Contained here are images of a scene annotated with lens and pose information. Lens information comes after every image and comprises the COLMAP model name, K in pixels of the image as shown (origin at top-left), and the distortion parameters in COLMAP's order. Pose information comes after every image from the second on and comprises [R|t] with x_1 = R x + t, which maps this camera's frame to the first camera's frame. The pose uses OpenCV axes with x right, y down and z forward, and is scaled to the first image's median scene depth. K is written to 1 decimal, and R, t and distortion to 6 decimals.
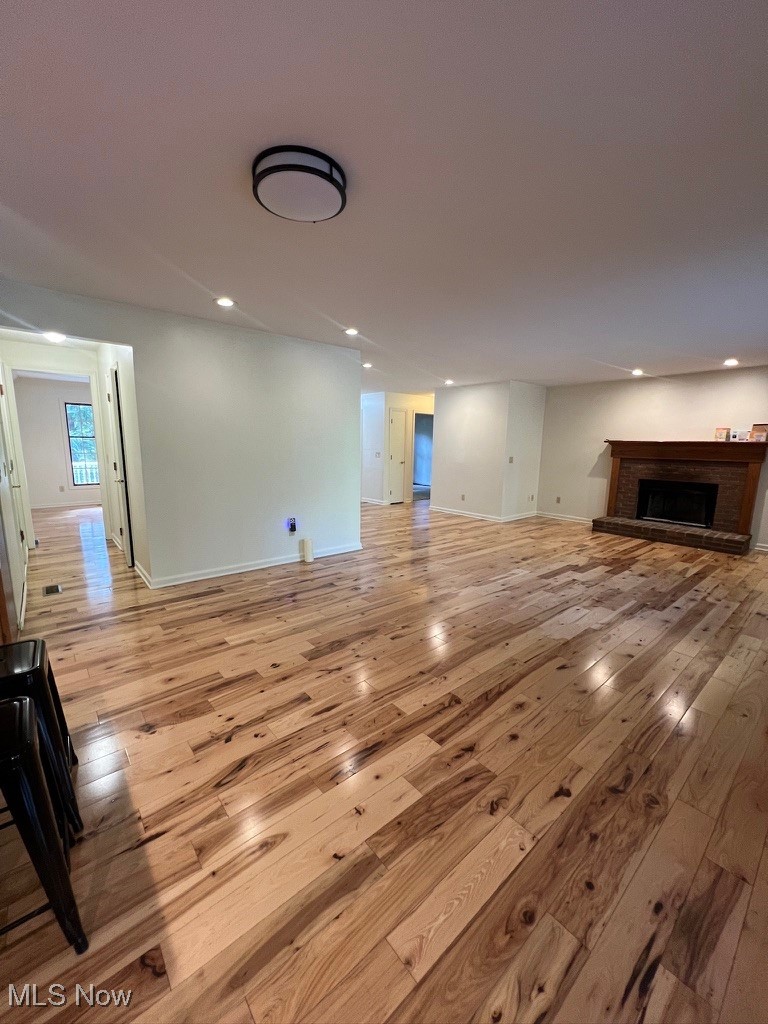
lens RADIAL K [[409.2, 0, 379.1], [0, 409.2, 512.6], [0, 0, 1]] dist [-0.005707, 0.002631]
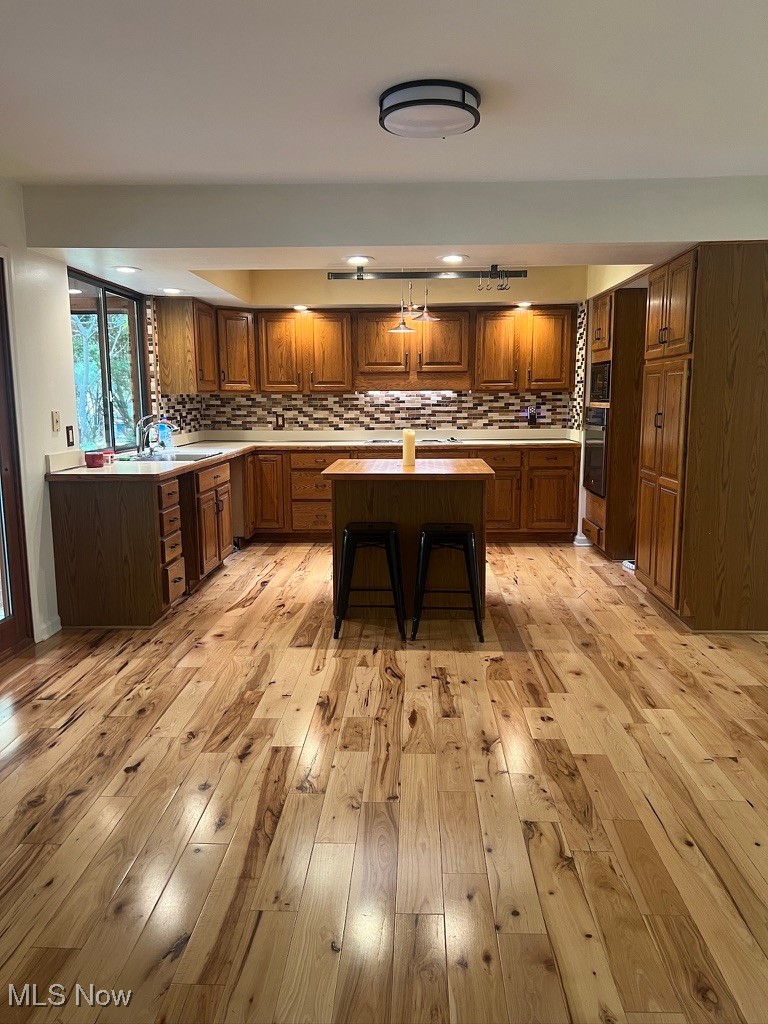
lens RADIAL K [[762.9, 0, 384.6], [0, 762.9, 520.4], [0, 0, 1]] dist [0.072524, -0.086228]
pose [[-0.674320, 0.105944, -0.730800, 1.235500], [-0.128218, 0.957824, 0.257164, -0.350601], [0.727223, 0.267112, -0.632296, 2.284799]]
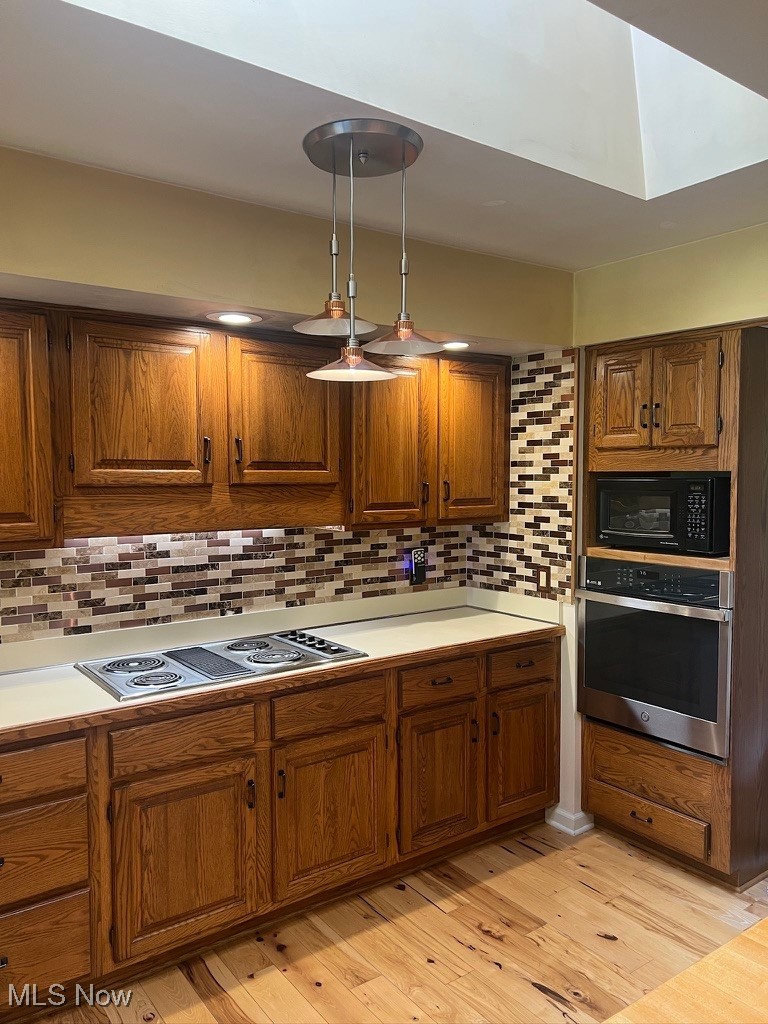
lens RADIAL K [[762.9, 0, 377.8], [0, 762.9, 523.4], [0, 0, 1]] dist [0.072524, -0.086228]
pose [[-0.074980, 0.052101, -0.995823, -0.407066], [-0.164974, 0.984225, 0.063915, -0.150492], [0.983444, 0.169077, -0.065202, -0.022249]]
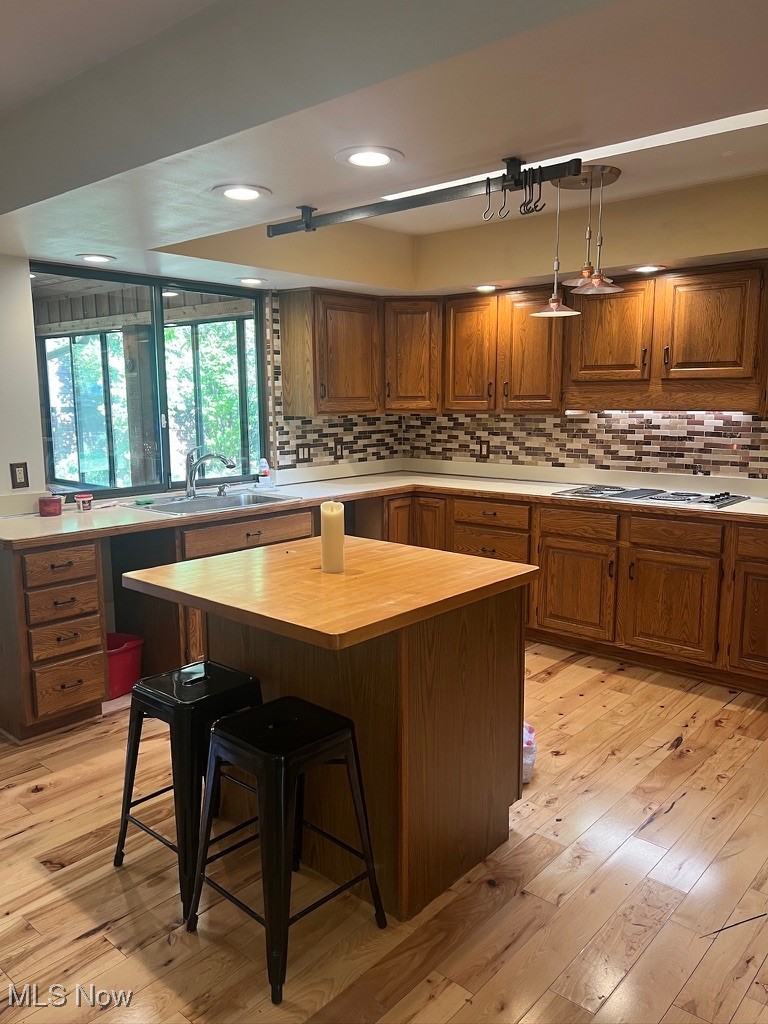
lens RADIAL K [[762.9, 0, 374.5], [0, 762.9, 515.4], [0, 0, 1]] dist [0.072524, -0.086228]
pose [[-0.989906, 0.011172, -0.141288, -0.759852], [-0.033868, 0.949361, 0.312356, -0.404697], [0.137623, 0.313988, -0.939400, 1.901613]]
